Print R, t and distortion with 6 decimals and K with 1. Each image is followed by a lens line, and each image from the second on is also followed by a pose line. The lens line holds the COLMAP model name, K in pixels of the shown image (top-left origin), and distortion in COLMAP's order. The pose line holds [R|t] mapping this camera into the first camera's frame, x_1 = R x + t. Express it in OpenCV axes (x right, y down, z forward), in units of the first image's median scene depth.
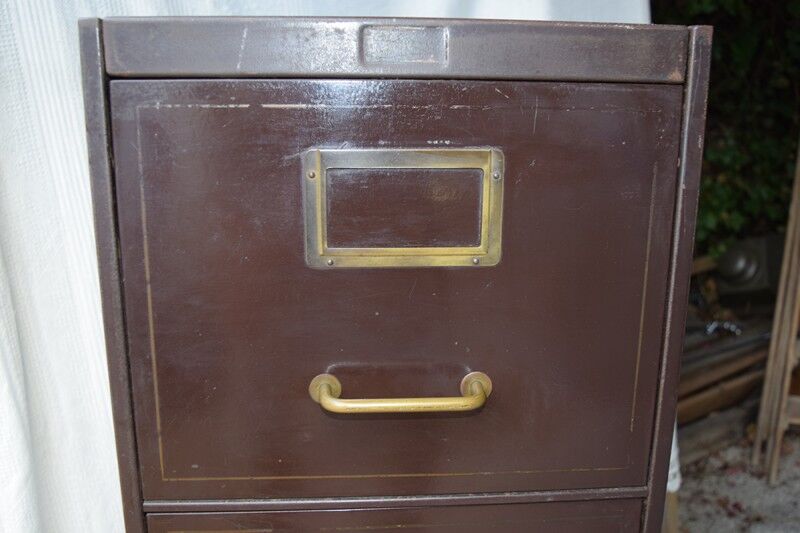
lens RADIAL K [[718.5, 0, 392.3], [0, 718.5, 259.3], [0, 0, 1]] dist [-0.096921, 0.004354]
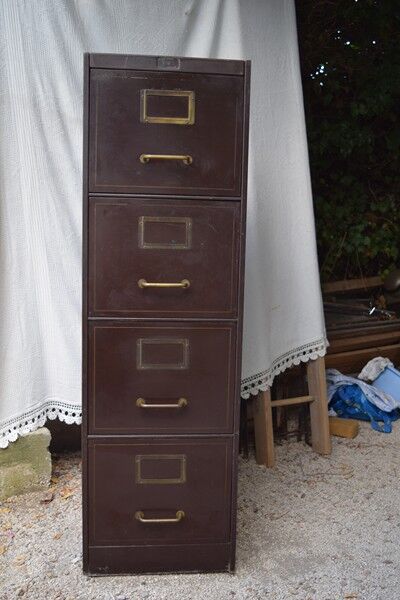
lens RADIAL K [[638.9, 0, 194.4], [0, 638.9, 295.4], [0, 0, 1]] dist [-0.068843, 0.000000]
pose [[0.999152, 0.014460, 0.038549, 0.042262], [-0.009981, 0.993438, -0.113933, 1.278525], [-0.039944, 0.113452, 0.992740, -2.162898]]
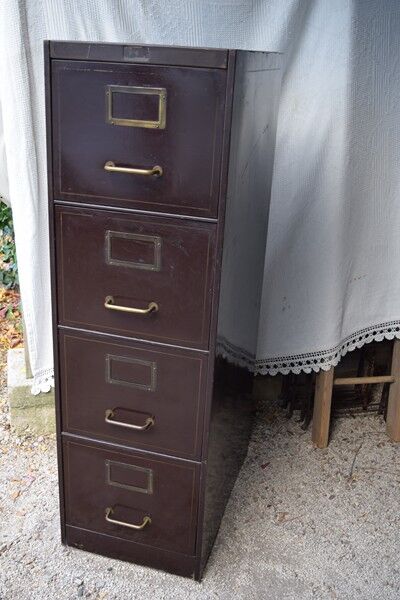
lens RADIAL K [[637.9, 0, 187.5], [0, 637.9, 300.9], [0, 0, 1]] dist [-0.071967, 0.000000]
pose [[0.942399, 0.162301, -0.292476, 1.171592], [-0.116760, 0.979009, 0.167055, 0.268348], [0.313450, -0.123283, 0.941568, -1.610247]]
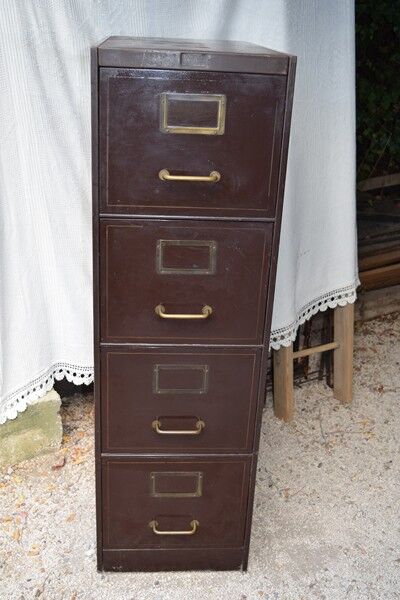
lens RADIAL K [[698.8, 0, 193.9], [0, 698.8, 300.9], [0, 0, 1]] dist [-0.062506, 0.000000]
pose [[0.999114, 0.033385, 0.025636, -0.028368], [-0.037334, 0.984139, 0.173425, 0.202353], [-0.019440, -0.174228, 0.984513, -2.081804]]
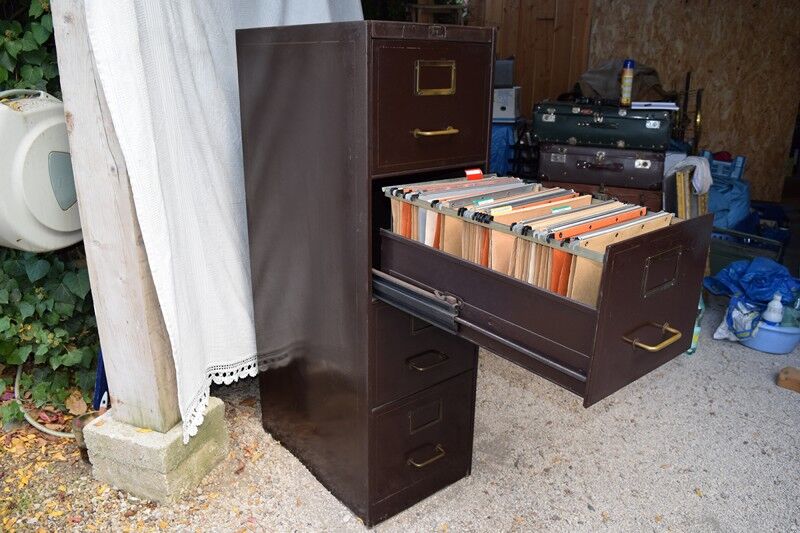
lens RADIAL K [[624.6, 0, 397.5], [0, 624.6, 271.8], [0, 0, 1]] dist [-0.072511, -0.000180]
pose [[0.812328, -0.191185, 0.550973, -2.035305], [0.124665, 0.979827, 0.156195, 0.370752], [-0.569720, -0.058195, 0.819776, -1.479814]]
